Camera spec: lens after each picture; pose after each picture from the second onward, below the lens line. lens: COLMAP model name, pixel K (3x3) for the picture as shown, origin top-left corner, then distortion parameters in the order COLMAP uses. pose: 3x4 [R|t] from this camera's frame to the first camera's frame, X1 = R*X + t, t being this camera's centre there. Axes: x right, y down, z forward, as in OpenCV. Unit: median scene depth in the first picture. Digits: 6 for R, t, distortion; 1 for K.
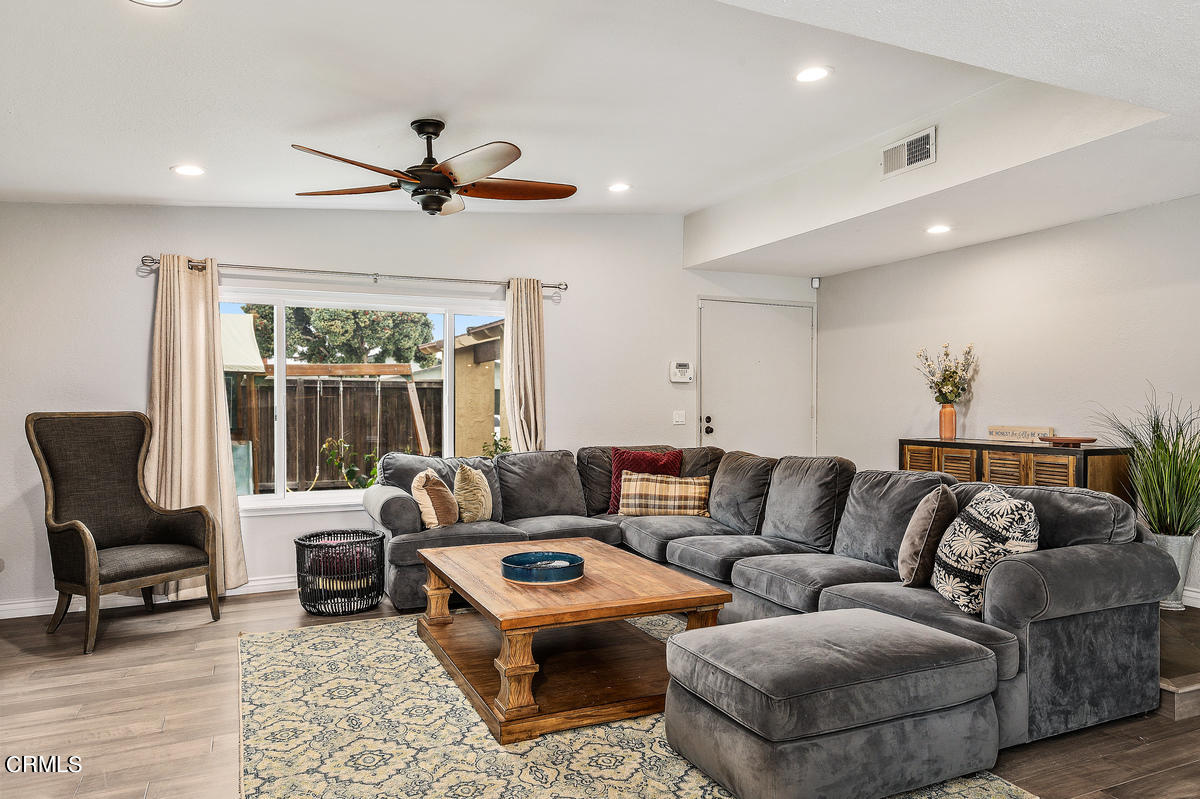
lens RADIAL K [[784.4, 0, 599.0], [0, 784.4, 410.4], [0, 0, 1]] dist [0.023946, 0.000426]
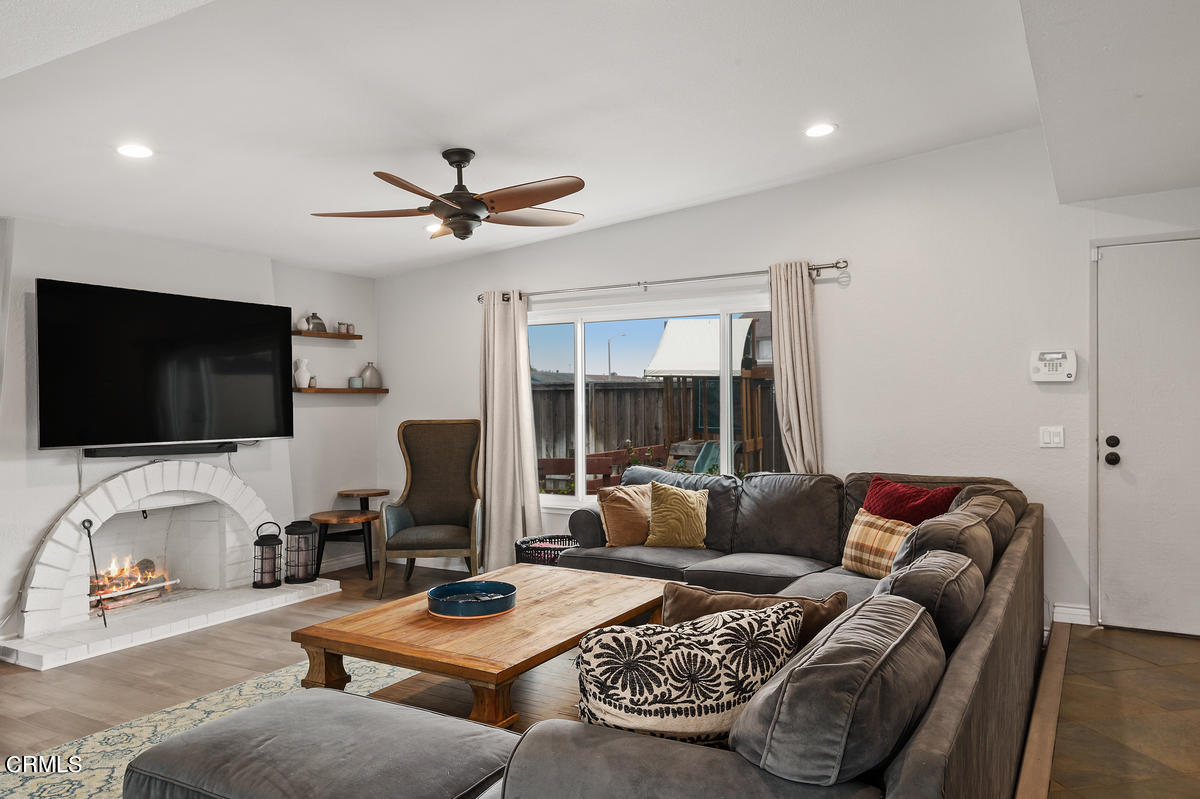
lens RADIAL K [[836.4, 0, 600.0], [0, 836.4, 399.5], [0, 0, 1]] dist [0.030439, -0.000877]
pose [[0.568166, -0.001999, -0.822912, 0.701256], [0.000702, 0.999998, -0.001944, -0.031008], [0.822914, 0.000526, 0.568166, 0.459135]]
